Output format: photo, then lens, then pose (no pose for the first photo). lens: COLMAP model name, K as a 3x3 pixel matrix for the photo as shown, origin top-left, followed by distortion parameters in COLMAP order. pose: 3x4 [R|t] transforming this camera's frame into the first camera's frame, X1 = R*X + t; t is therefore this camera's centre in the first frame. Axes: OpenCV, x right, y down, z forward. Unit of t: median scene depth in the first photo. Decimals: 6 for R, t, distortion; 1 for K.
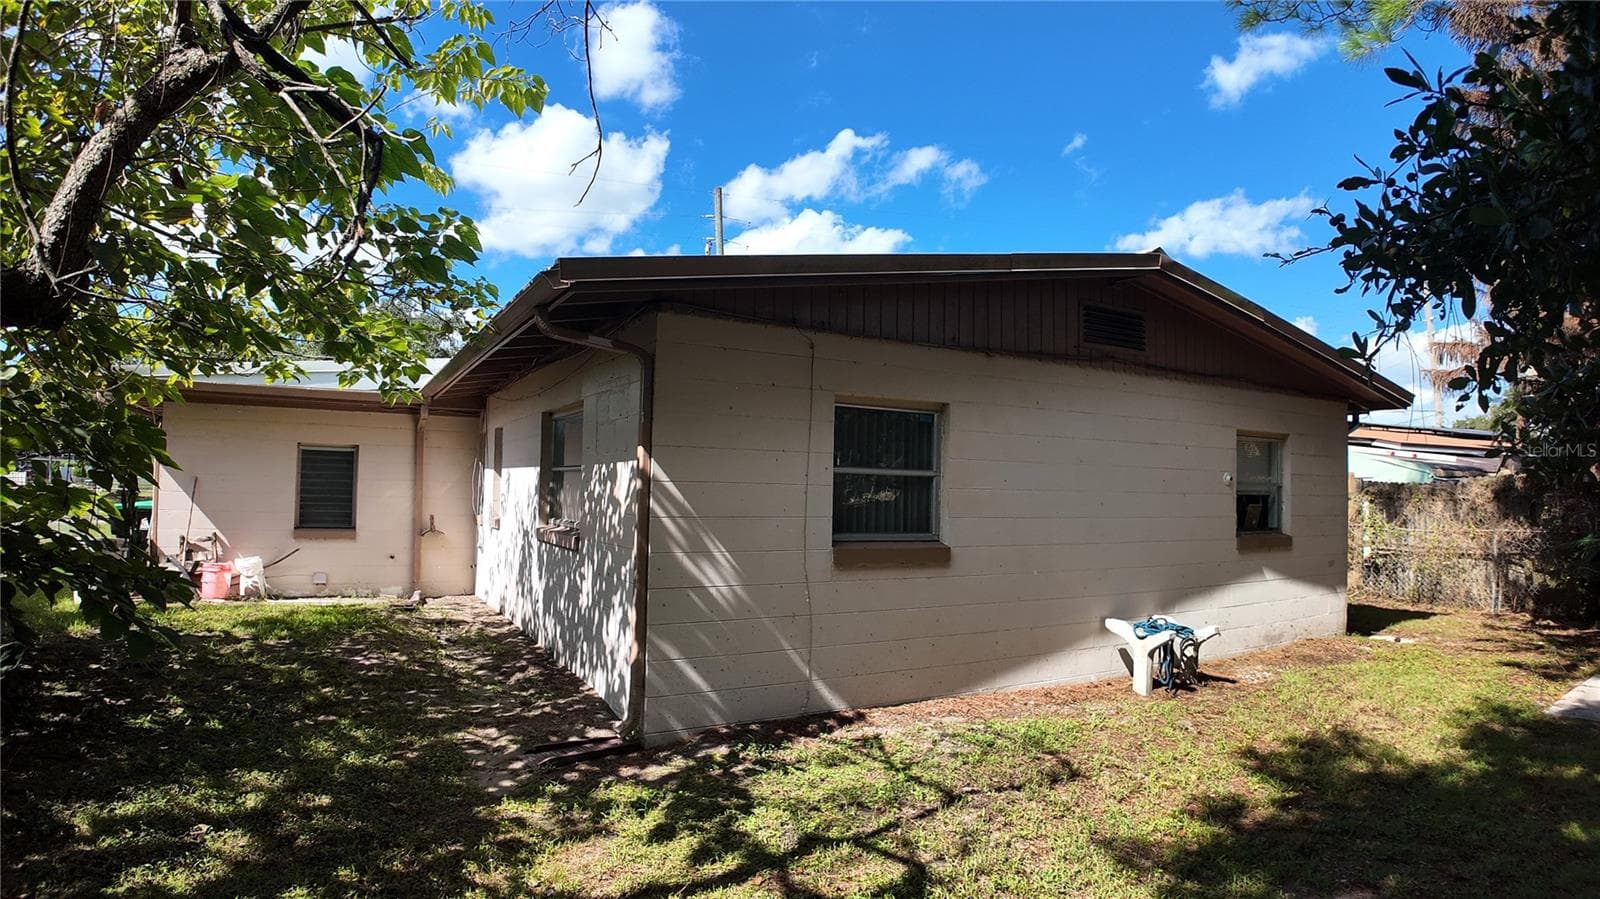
lens RADIAL K [[851.1, 0, 800.0], [0, 851.1, 449.5], [0, 0, 1]] dist [-0.085379, -0.029608]
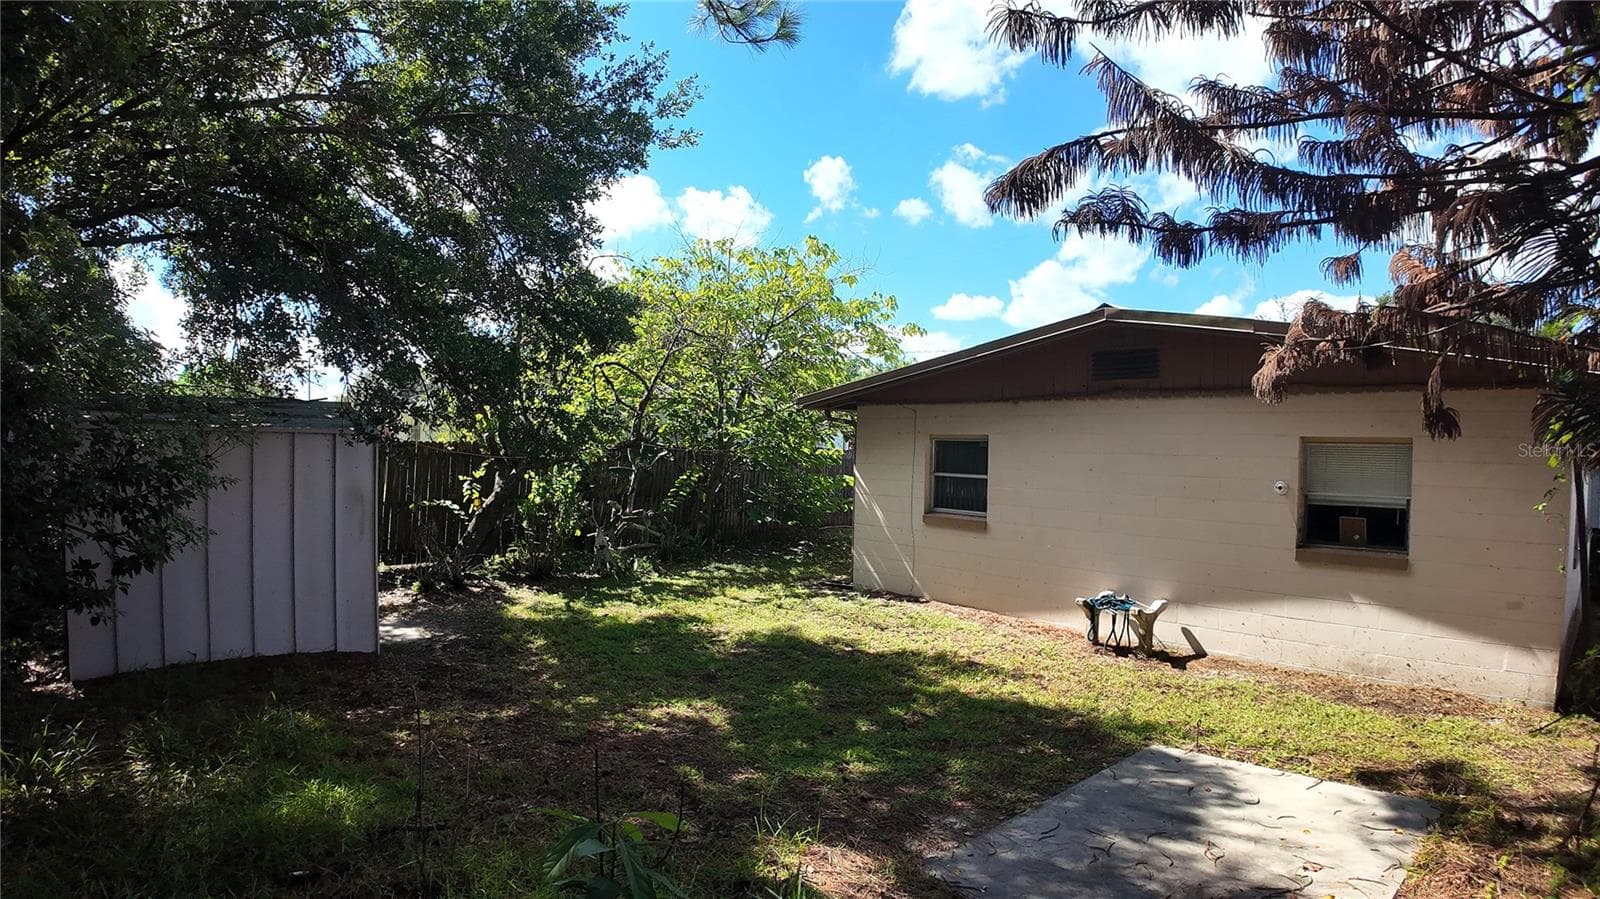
lens RADIAL K [[851.1, 0, 800.0], [0, 851.1, 449.5], [0, 0, 1]] dist [-0.085379, -0.029608]
pose [[0.213403, -0.019355, -0.976772, 1.696394], [0.016242, 0.999736, -0.016262, -0.005040], [0.976829, -0.012395, 0.213661, 0.282550]]
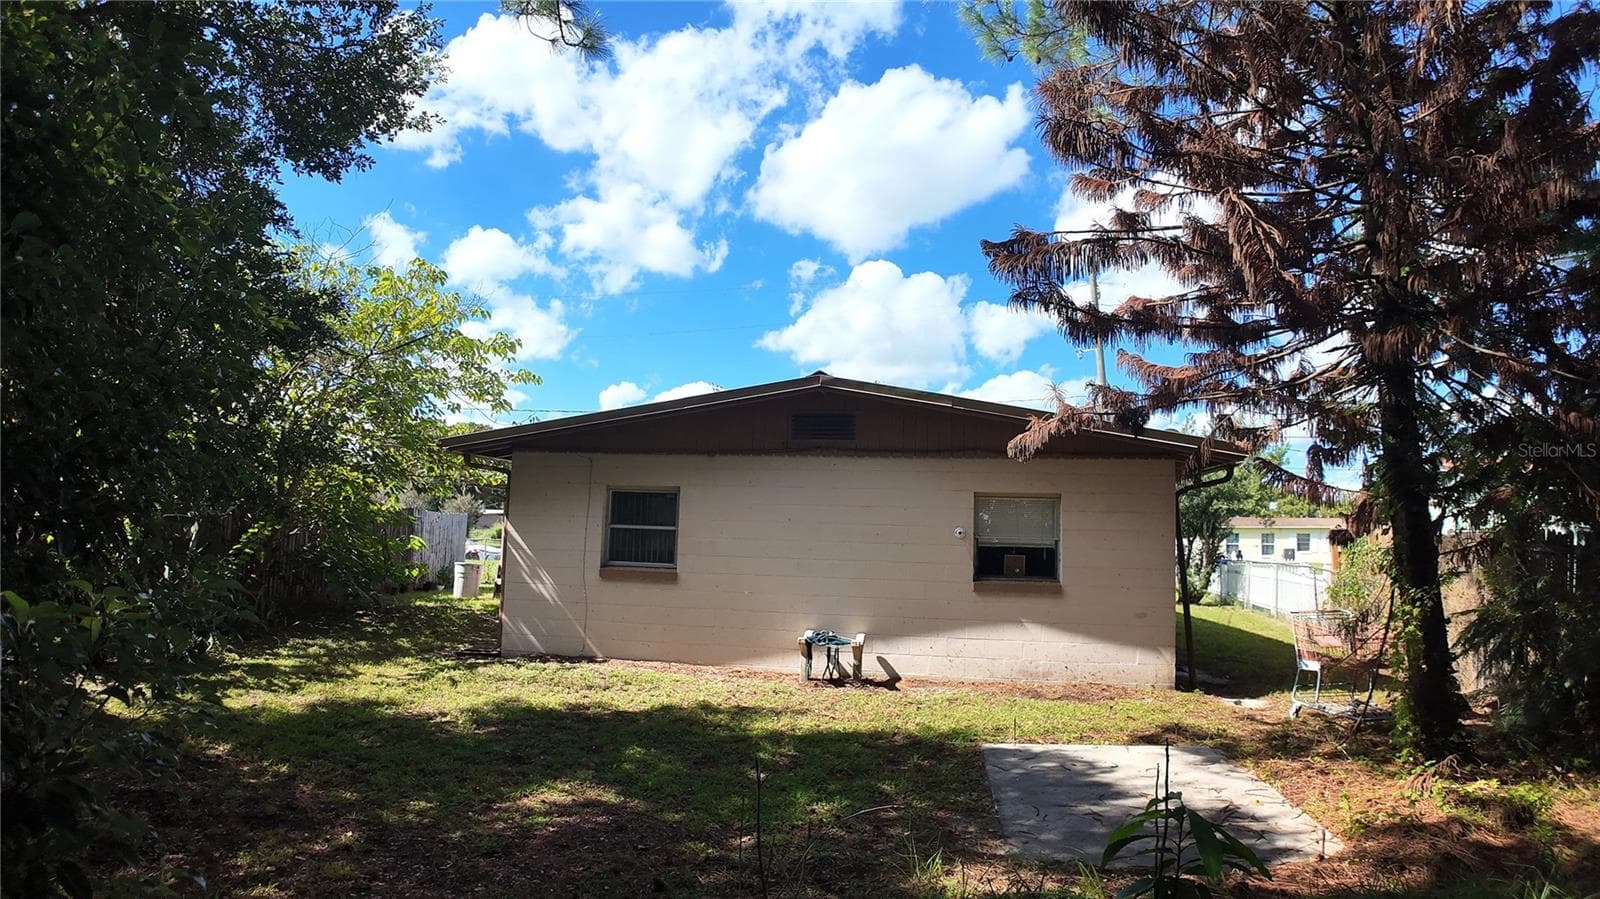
lens RADIAL K [[851.1, 0, 800.0], [0, 851.1, 449.5], [0, 0, 1]] dist [-0.085379, -0.029608]
pose [[0.782929, -0.065745, -0.618628, 1.389000], [0.014305, 0.996040, -0.087750, 0.023290], [0.621947, 0.059853, 0.780769, -0.165615]]
